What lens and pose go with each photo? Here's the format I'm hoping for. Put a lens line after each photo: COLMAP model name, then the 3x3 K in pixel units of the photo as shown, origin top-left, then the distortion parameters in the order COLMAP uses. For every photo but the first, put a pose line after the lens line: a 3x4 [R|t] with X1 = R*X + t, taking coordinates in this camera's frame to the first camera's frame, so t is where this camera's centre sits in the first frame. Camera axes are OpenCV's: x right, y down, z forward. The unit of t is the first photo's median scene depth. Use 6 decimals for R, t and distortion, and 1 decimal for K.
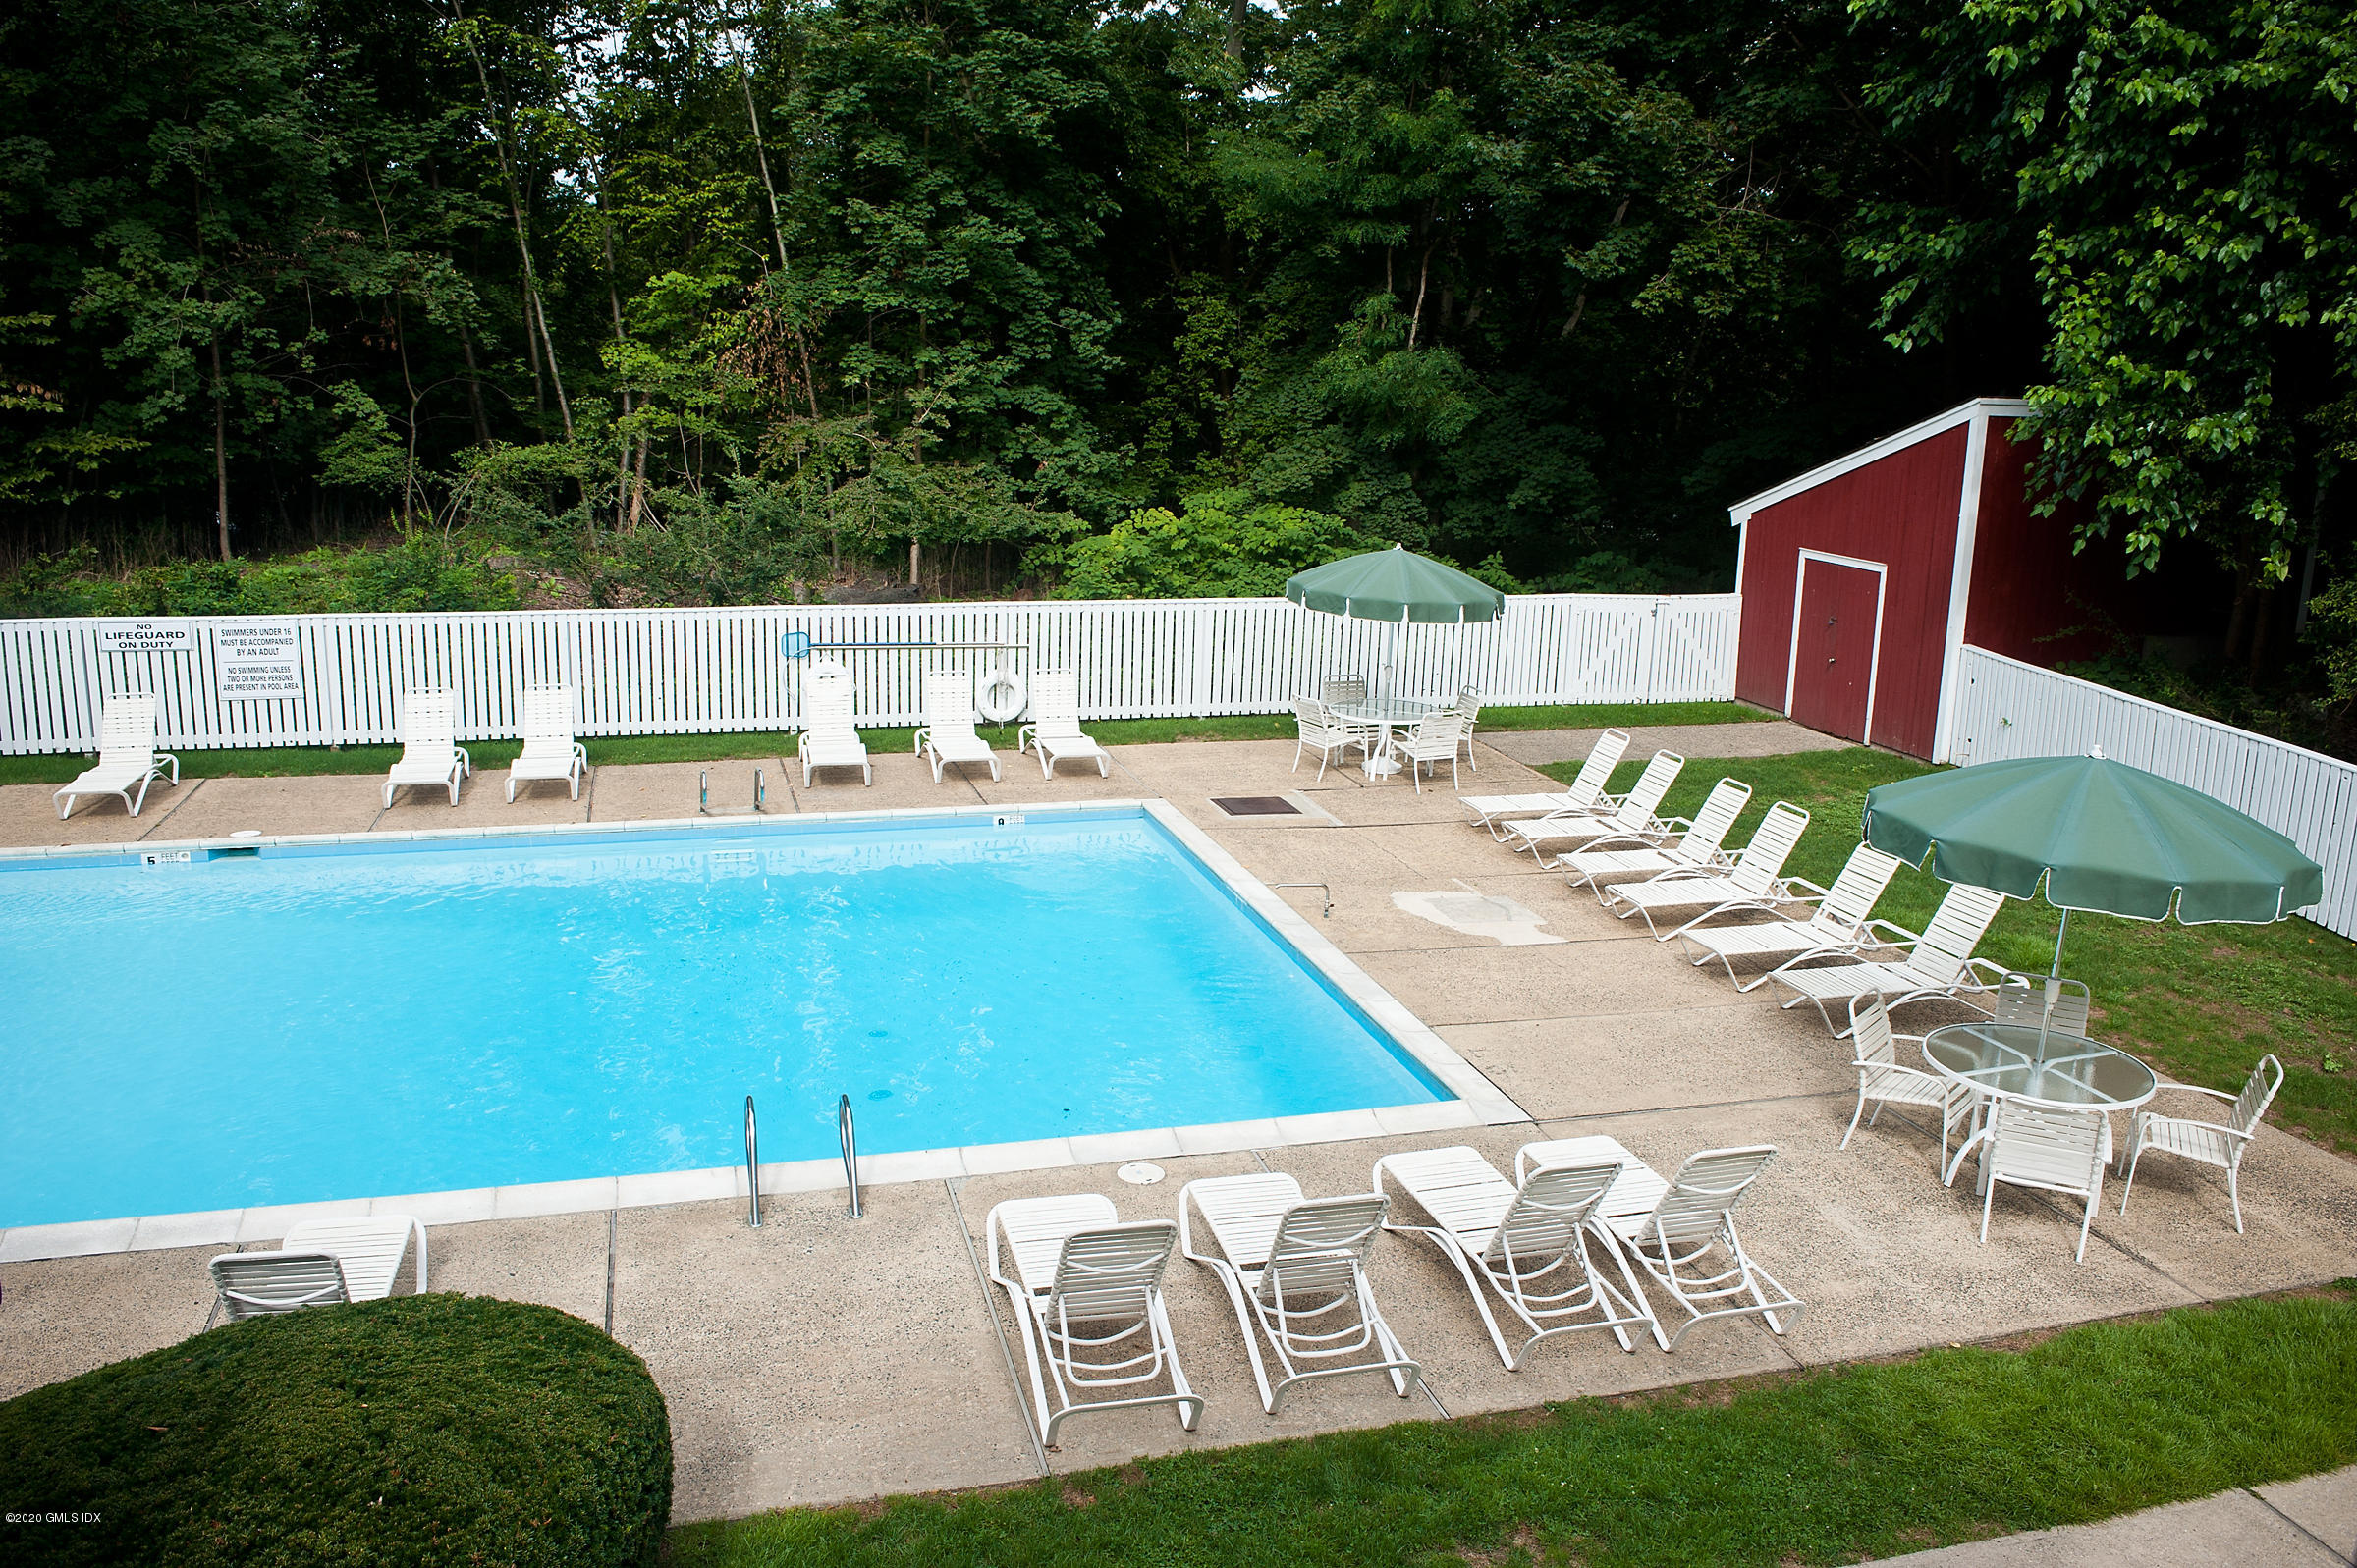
lens RADIAL K [[1880.7, 0, 1176.3], [0, 1880.7, 787.4], [0, 0, 1]] dist [-0.014900, -0.009441]
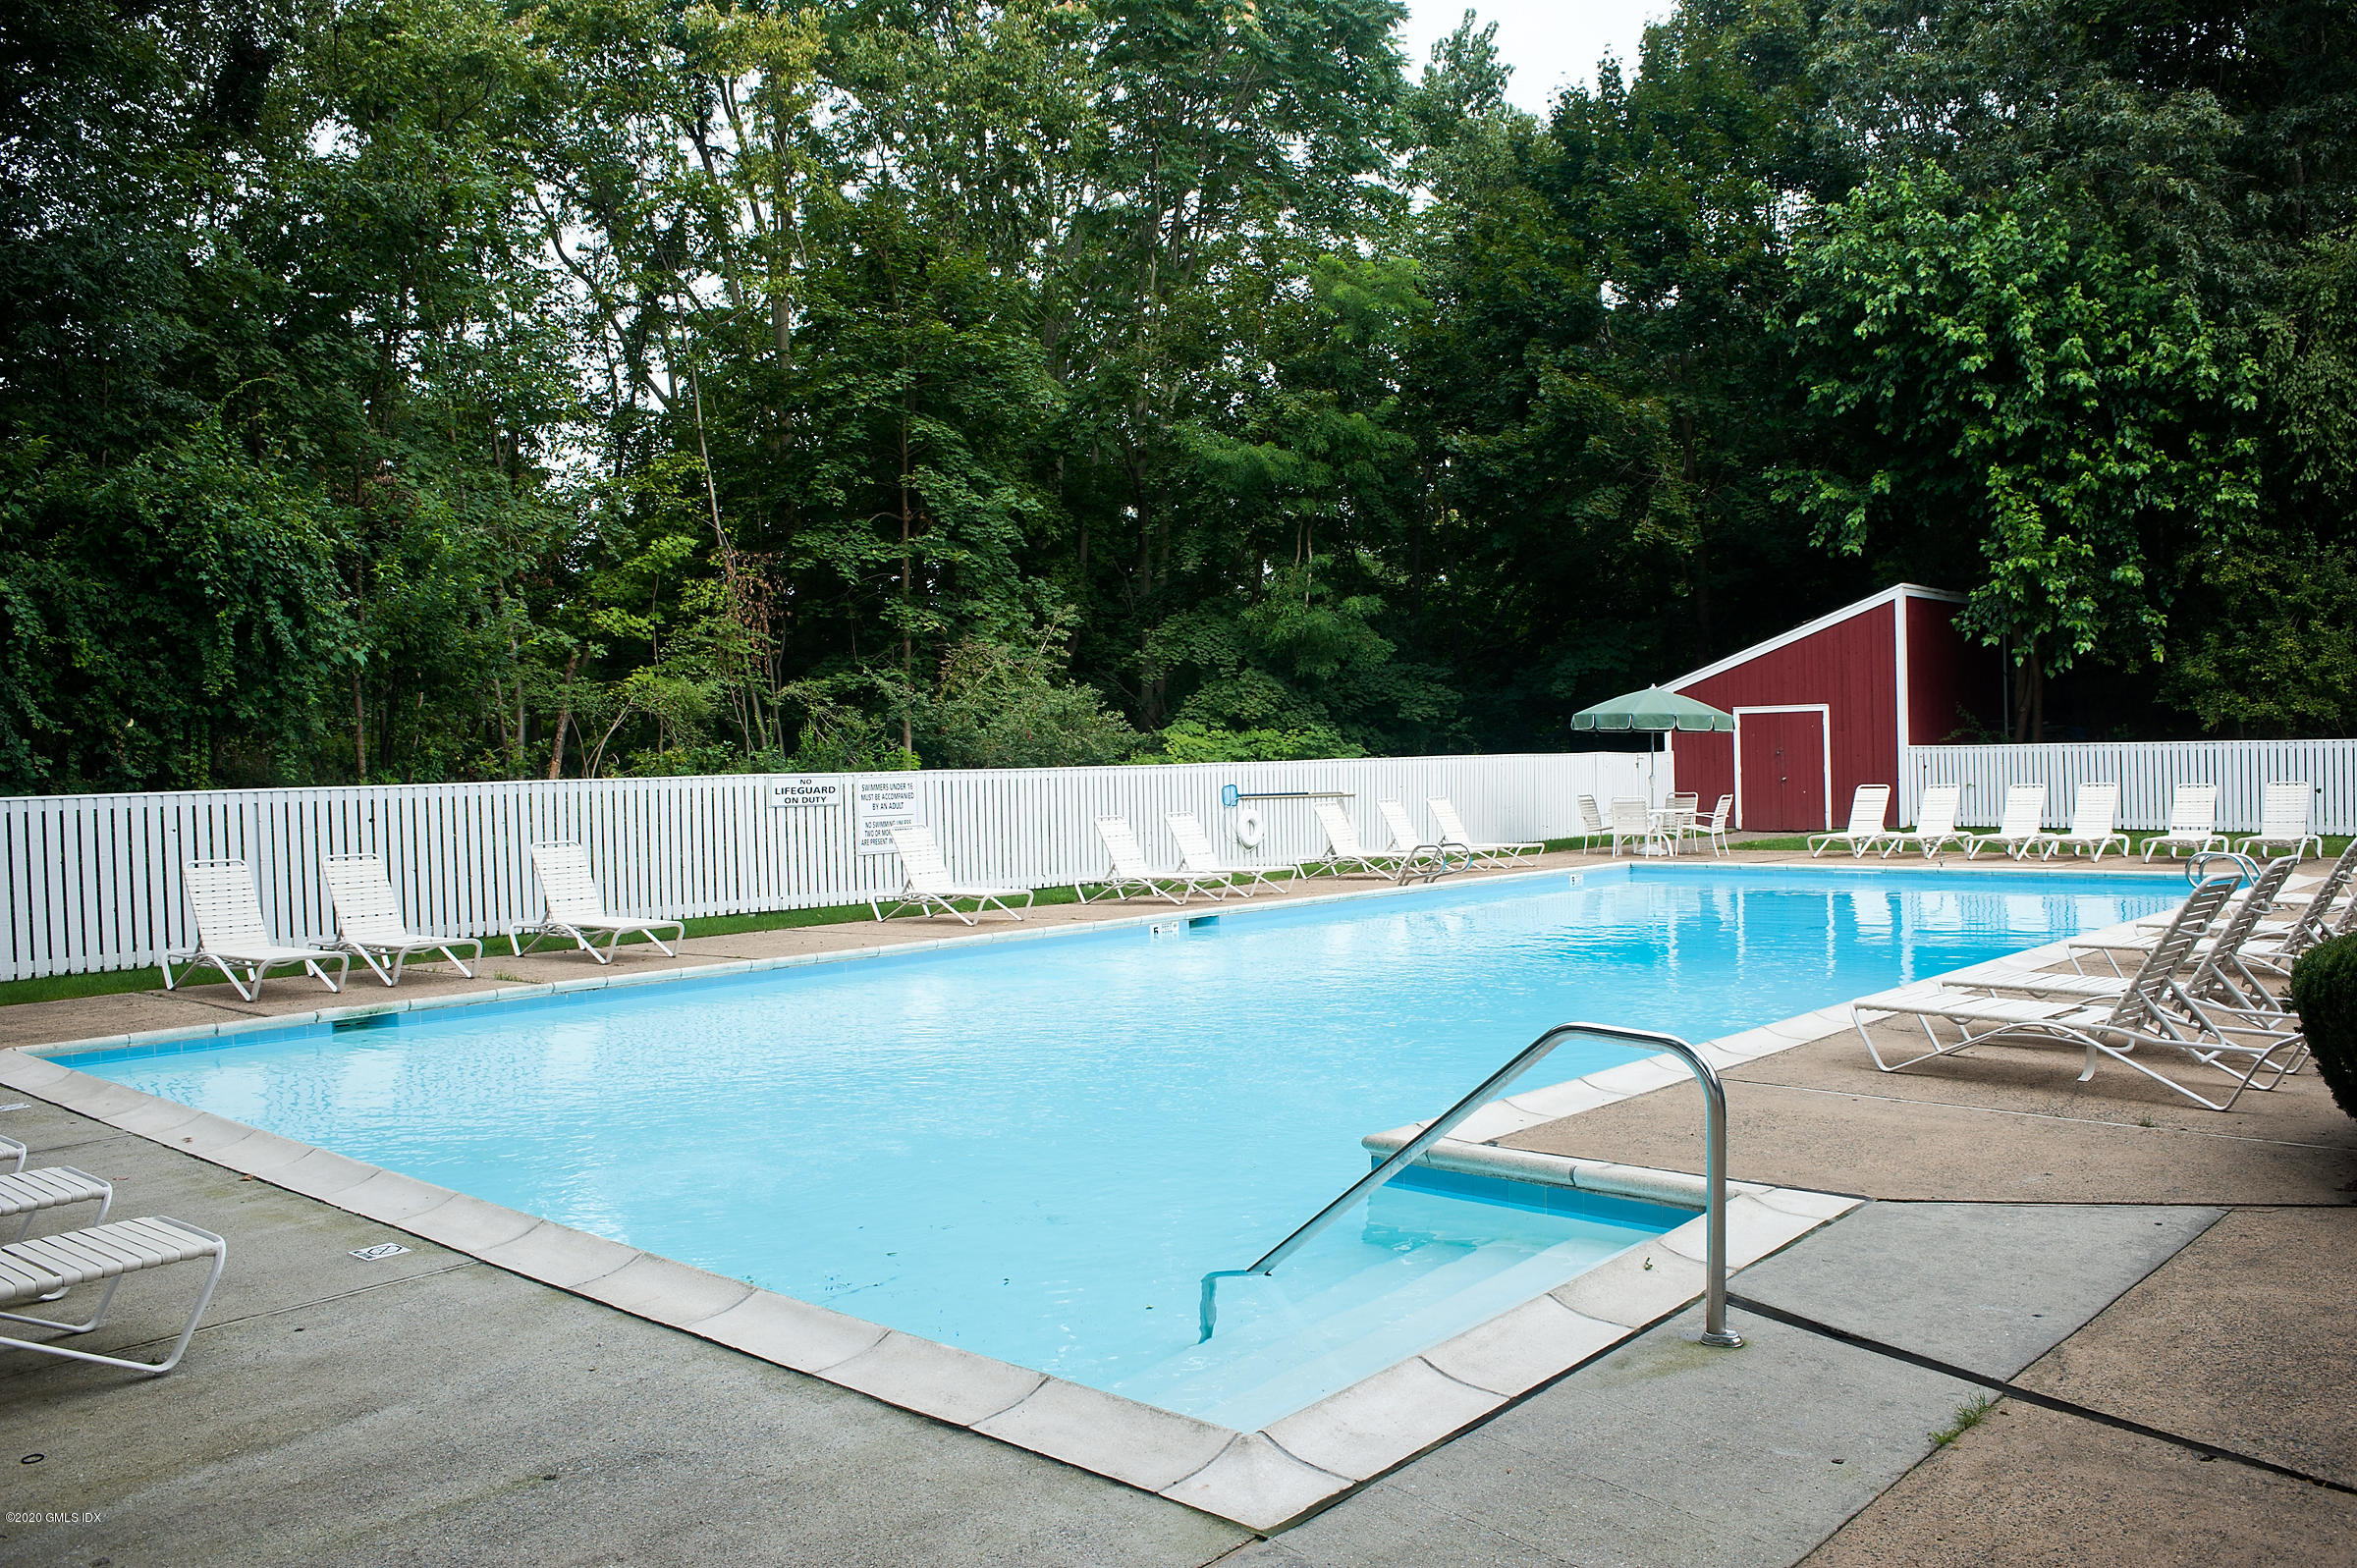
lens RADIAL K [[1880.7, 0, 1177.2], [0, 1880.7, 783.2], [0, 0, 1]] dist [-0.014900, -0.009441]
pose [[0.848123, -0.049665, 0.527467, -0.899019], [0.163430, 0.971569, -0.171302, 0.118276], [-0.503963, 0.231489, 0.832126, 0.057987]]
